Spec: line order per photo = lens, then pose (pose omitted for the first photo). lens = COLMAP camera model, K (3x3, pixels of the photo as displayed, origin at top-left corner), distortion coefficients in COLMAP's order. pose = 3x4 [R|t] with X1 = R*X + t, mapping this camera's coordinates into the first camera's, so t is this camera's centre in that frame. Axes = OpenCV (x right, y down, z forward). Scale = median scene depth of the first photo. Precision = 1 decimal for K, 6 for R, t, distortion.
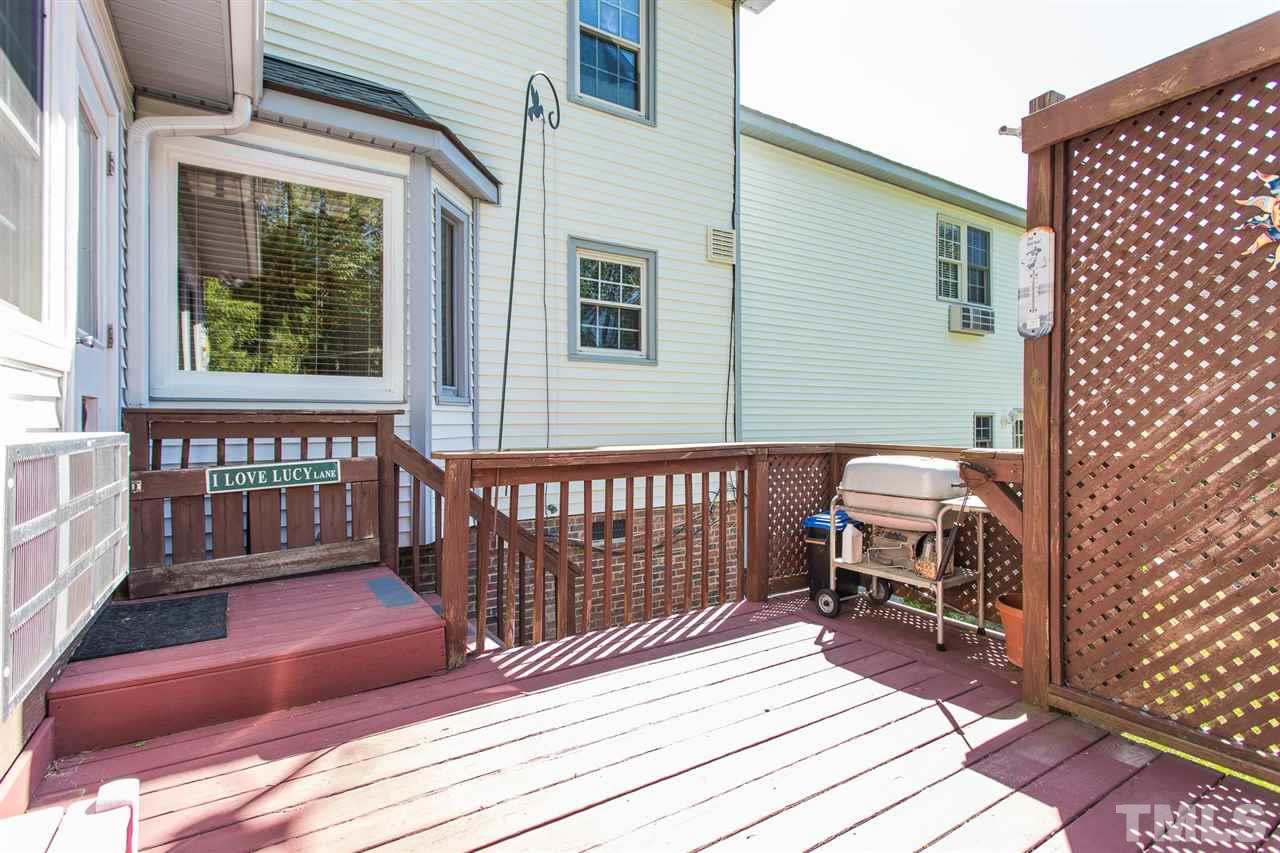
lens RADIAL K [[614.9, 0, 638.5], [0, 614.9, 425.4], [0, 0, 1]] dist [0.002081, 0.001712]
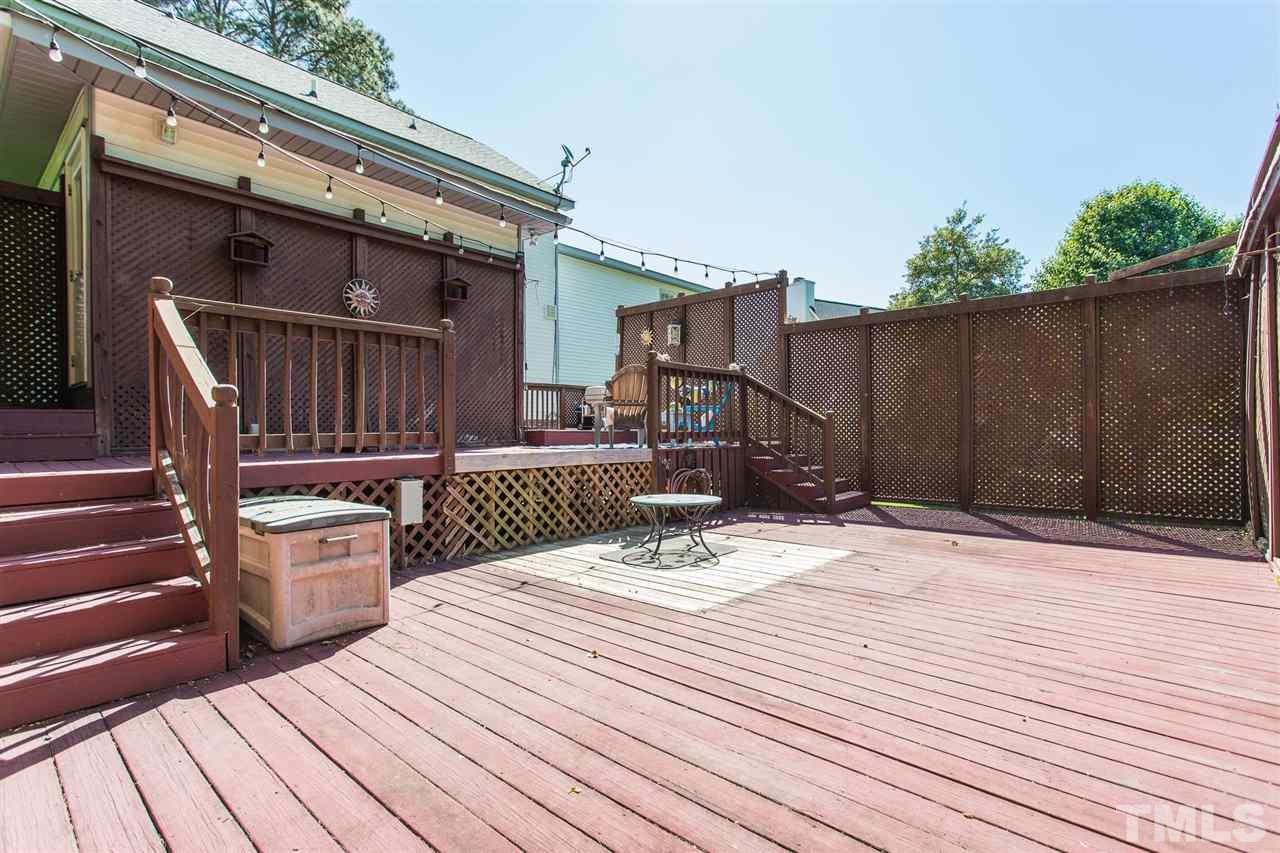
lens RADIAL K [[614.9, 0, 639.8], [0, 614.9, 427.4], [0, 0, 1]] dist [0.002081, 0.001712]
pose [[0.958321, -0.002501, 0.285683, -0.380366], [0.001043, 0.999986, 0.005257, 0.260241], [-0.285692, -0.004740, 0.958310, -2.456694]]
